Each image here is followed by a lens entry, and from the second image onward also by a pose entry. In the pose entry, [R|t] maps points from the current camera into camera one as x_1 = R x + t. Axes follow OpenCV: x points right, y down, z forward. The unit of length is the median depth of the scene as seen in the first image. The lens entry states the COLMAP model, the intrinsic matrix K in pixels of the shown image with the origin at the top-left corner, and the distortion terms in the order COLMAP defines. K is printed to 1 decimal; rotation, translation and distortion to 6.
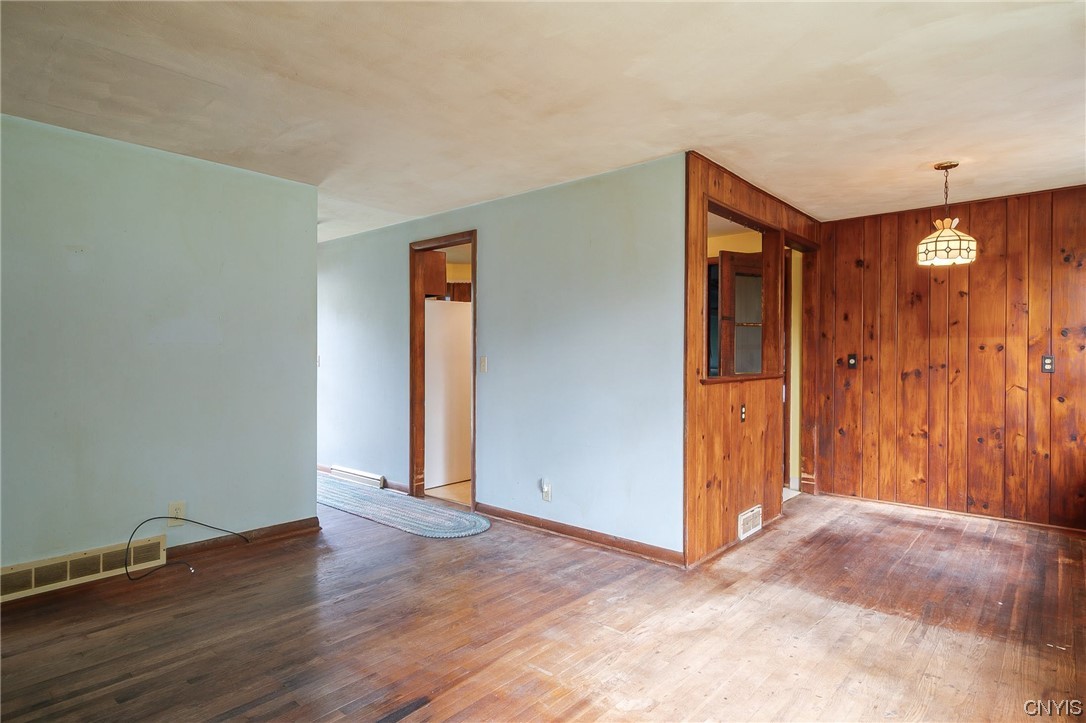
lens RADIAL K [[590.3, 0, 534.7], [0, 590.3, 361.2], [0, 0, 1]] dist [0.004009, 0.001063]
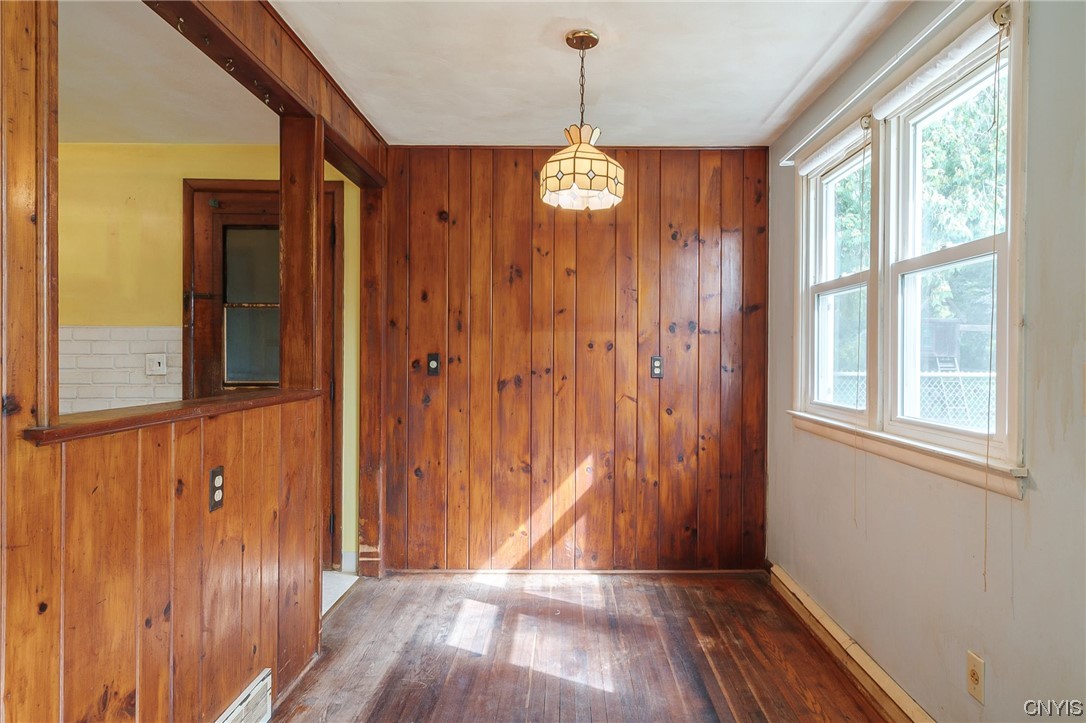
lens RADIAL K [[614.7, 0, 569.4], [0, 614.7, 361.7], [0, 0, 1]] dist [0.000184, 0.000535]
pose [[0.742348, -0.002396, 0.670010, 0.231283], [0.001270, 0.999997, 0.002168, -0.004591], [-0.670013, -0.000758, 0.742349, 0.472125]]
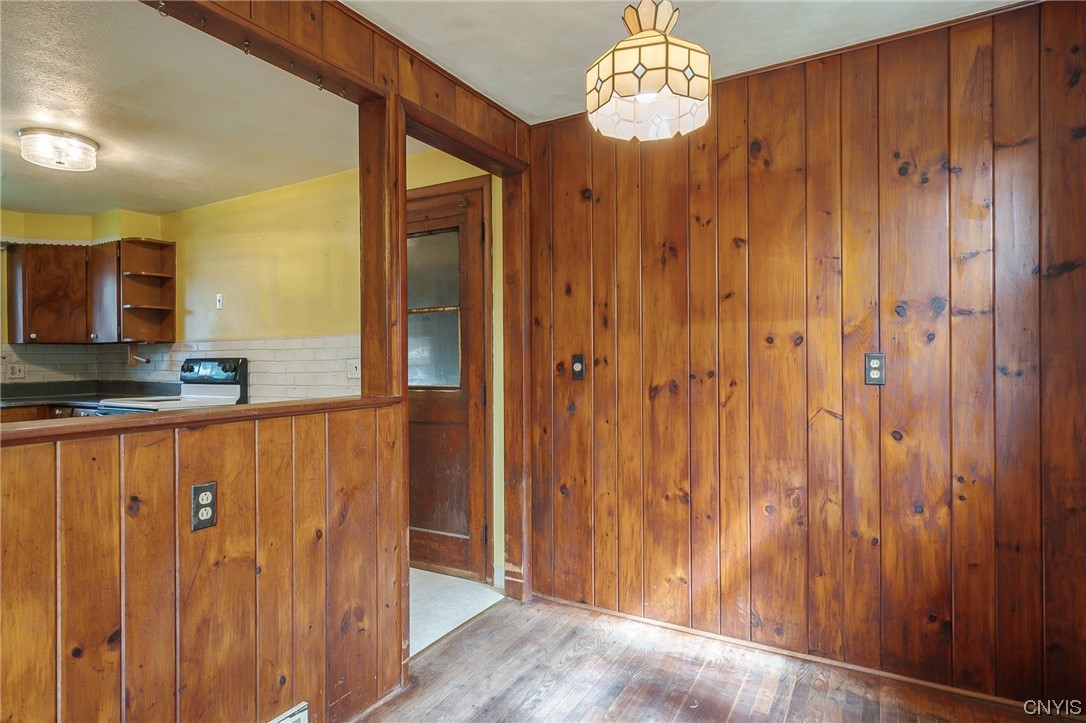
lens RADIAL K [[589.3, 0, 539.7], [0, 589.3, 363.9], [0, 0, 1]] dist [0.003522, 0.001760]
pose [[0.980611, -0.012135, 0.195586, 0.469999], [0.012428, 0.999923, -0.000268, -0.003506], [-0.195568, 0.002693, 0.980686, 0.541850]]
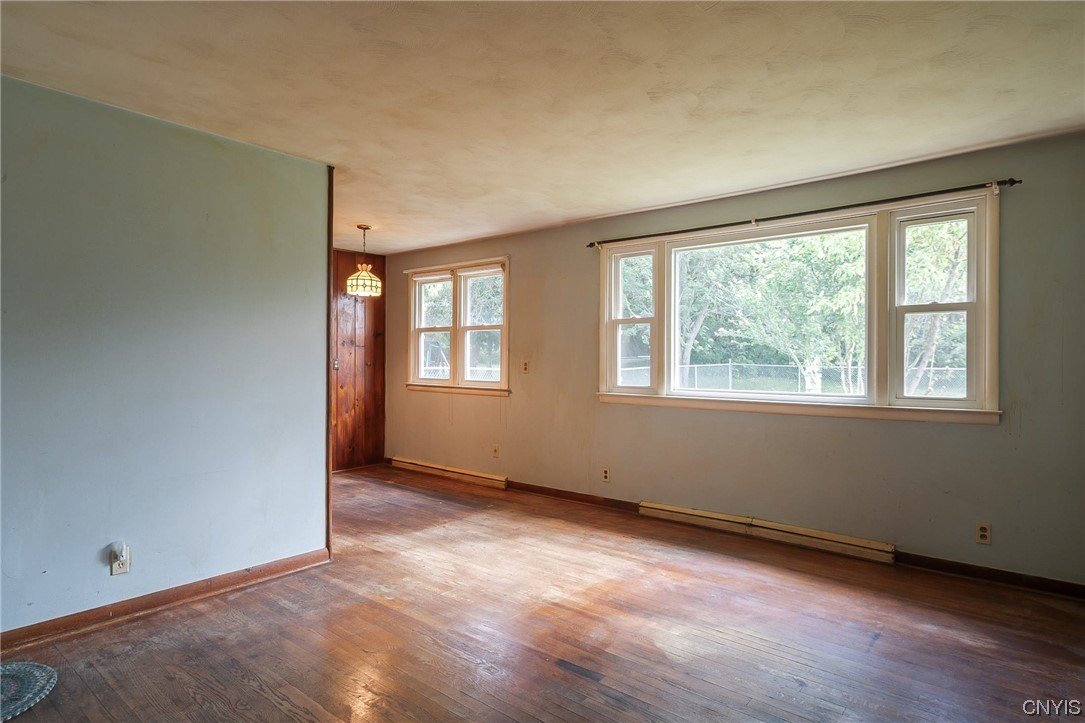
lens RADIAL K [[593.3, 0, 541.1], [0, 593.3, 362.0], [0, 0, 1]] dist [0.000173, 0.001082]
pose [[-0.030764, -0.006672, 0.999504, -0.658334], [0.006199, 0.999957, 0.006866, -0.007557], [-0.999507, 0.006407, -0.030722, 0.529225]]
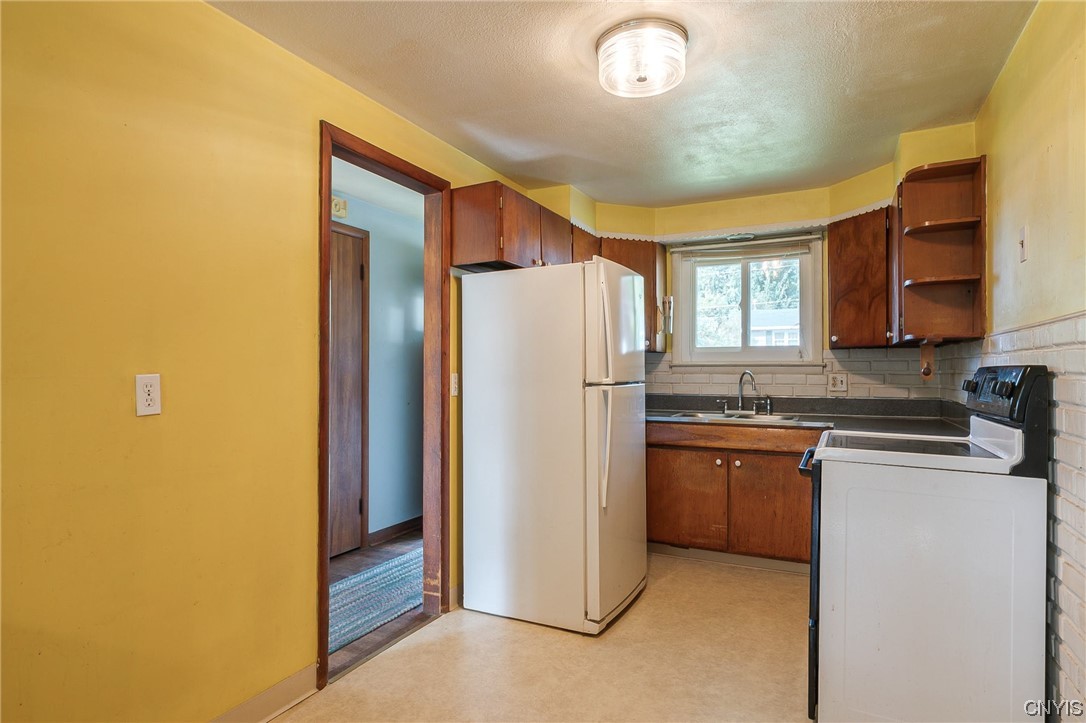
lens RADIAL K [[590.3, 0, 534.7], [0, 590.3, 361.2], [0, 0, 1]] dist [0.004009, 0.001063]
pose [[0.253441, -0.020747, -0.967128, 0.485429], [-0.008707, 0.999681, -0.023728, -0.010152], [0.967312, 0.014434, 0.253180, 1.165479]]
